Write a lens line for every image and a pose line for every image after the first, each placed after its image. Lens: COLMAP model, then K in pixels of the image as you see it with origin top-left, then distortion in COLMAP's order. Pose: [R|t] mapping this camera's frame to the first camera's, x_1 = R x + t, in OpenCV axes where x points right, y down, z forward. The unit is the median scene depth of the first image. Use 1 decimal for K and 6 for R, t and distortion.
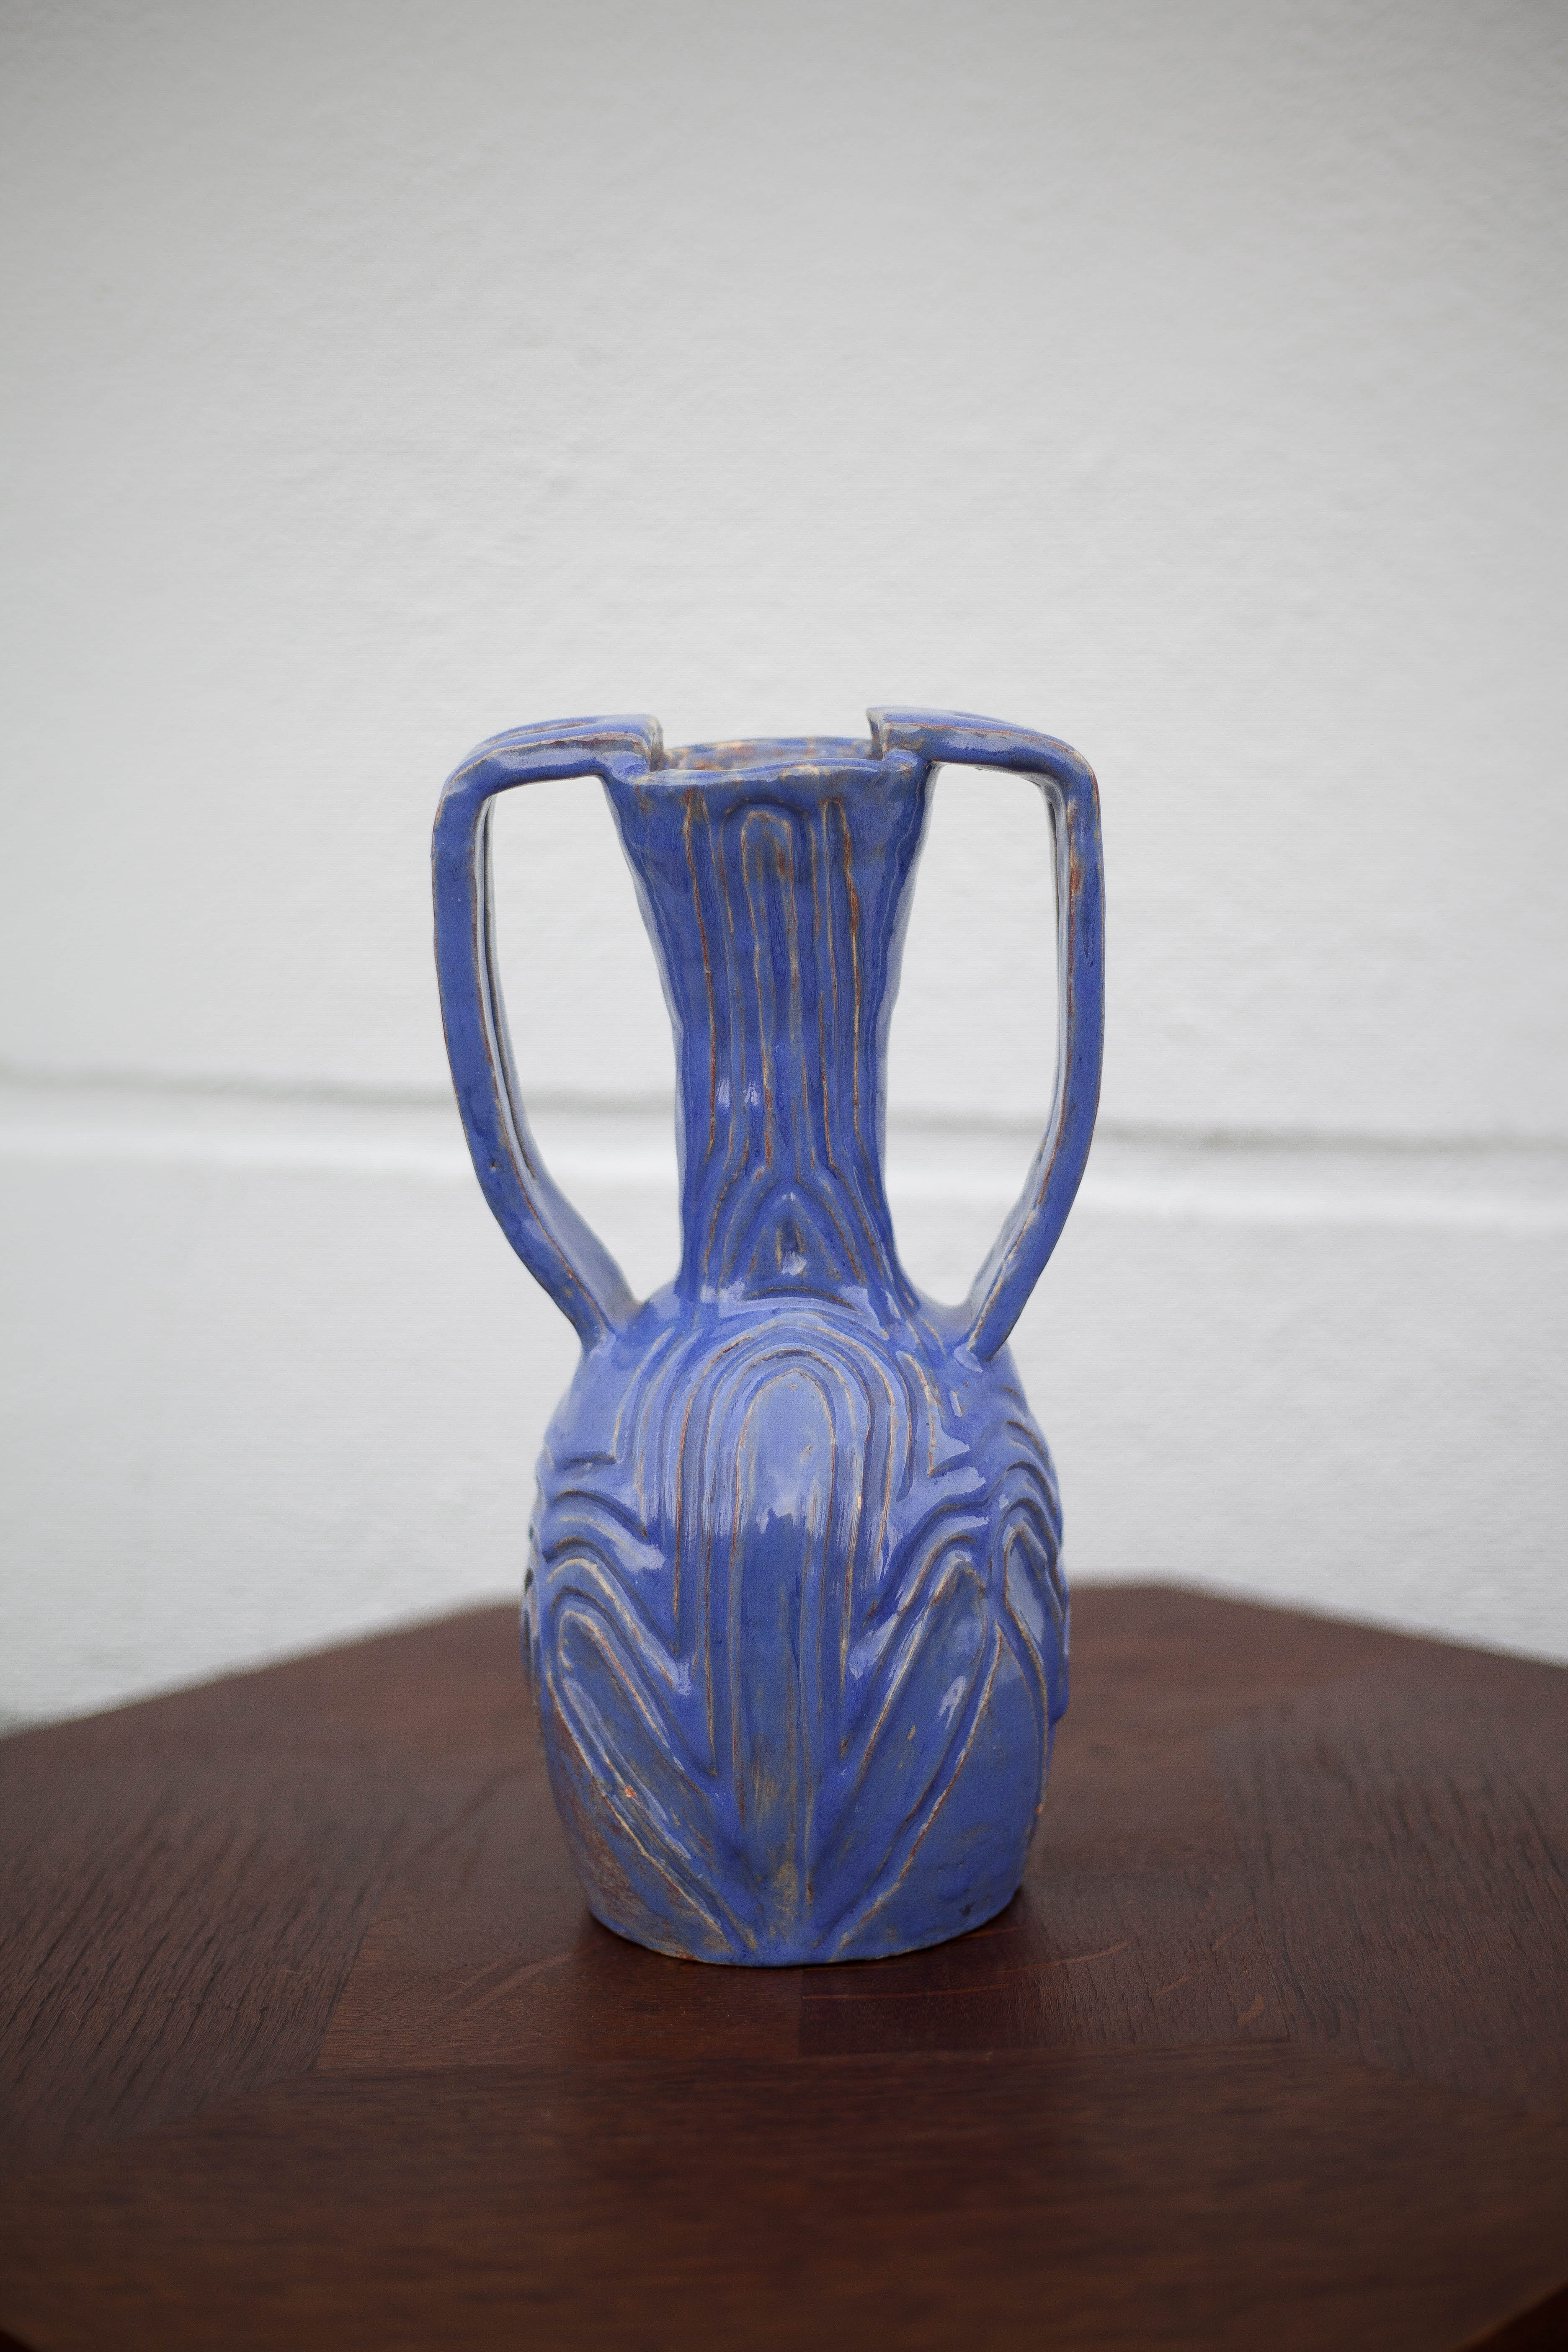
lens RADIAL K [[3738.2, 0, 797.5], [0, 3738.2, 1163.9], [0, 0, 1]] dist [-0.155890, 0.000000]
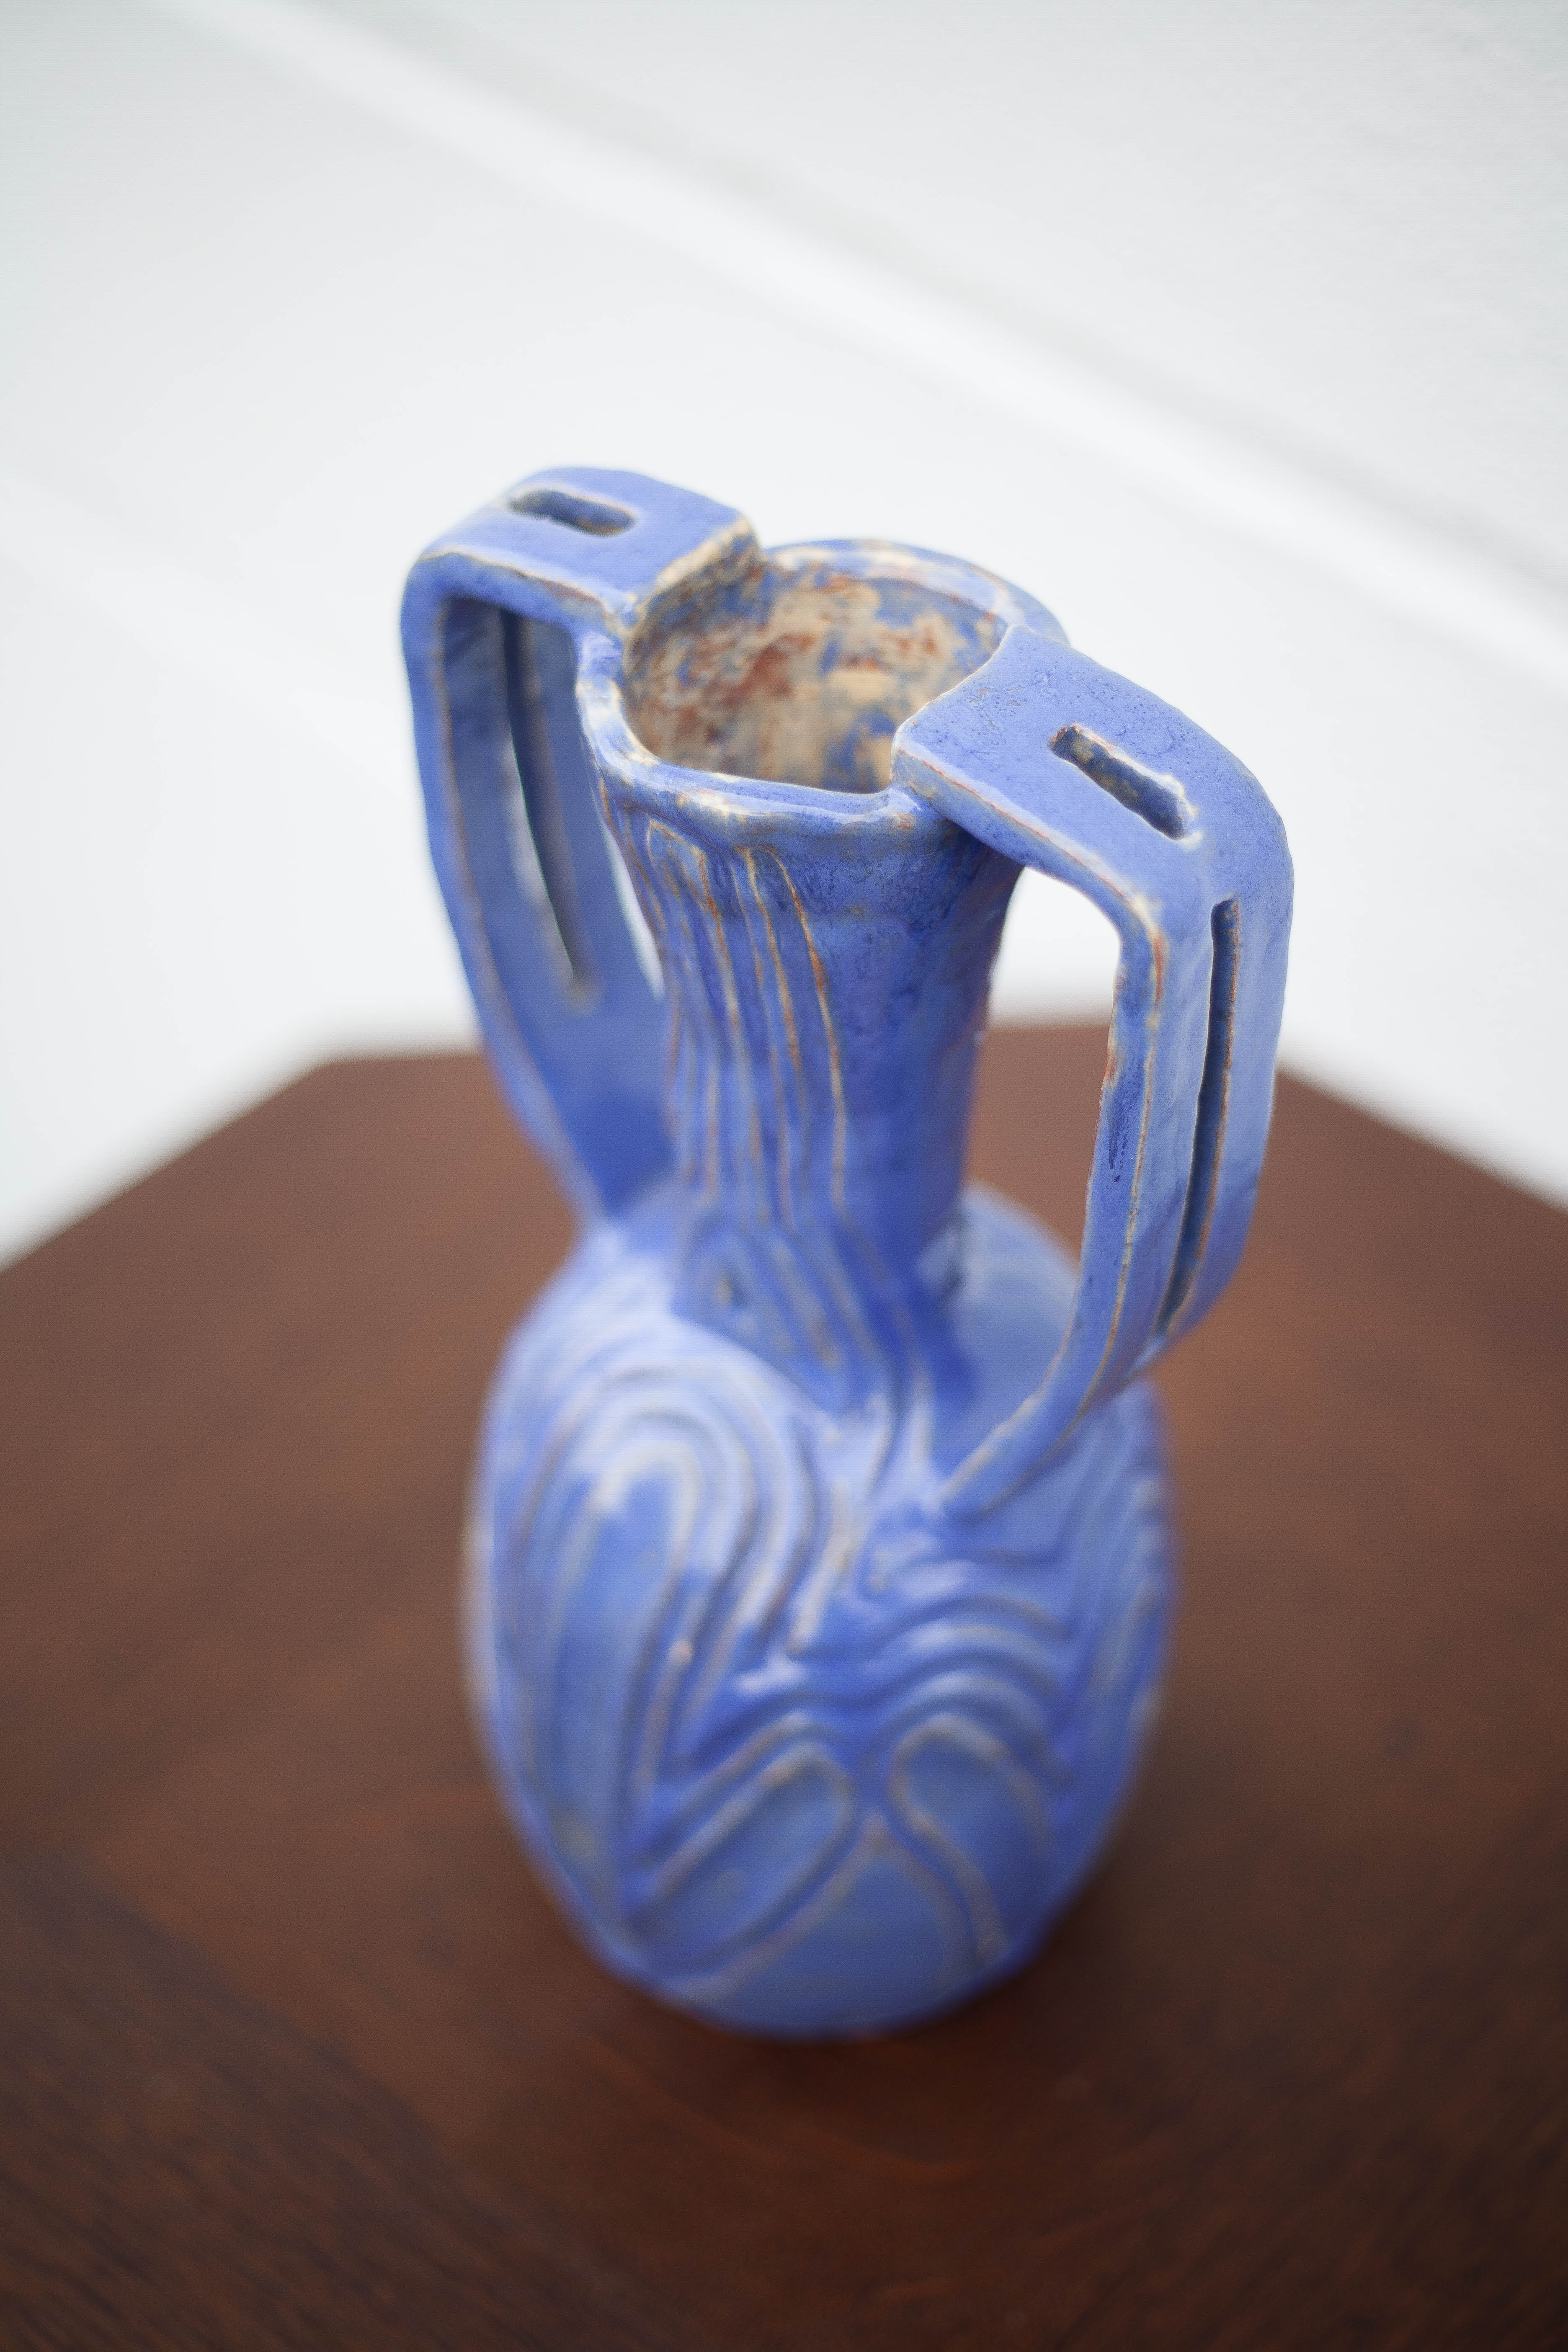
lens RADIAL K [[3738.2, 0, 780.5], [0, 3738.2, 1176.9], [0, 0, 1]] dist [-0.155890, 0.000000]
pose [[0.772813, 0.442088, -0.455321, 0.327819], [-0.126945, 0.810640, 0.571618, -0.415180], [0.621807, -0.383954, 0.682594, 0.522752]]
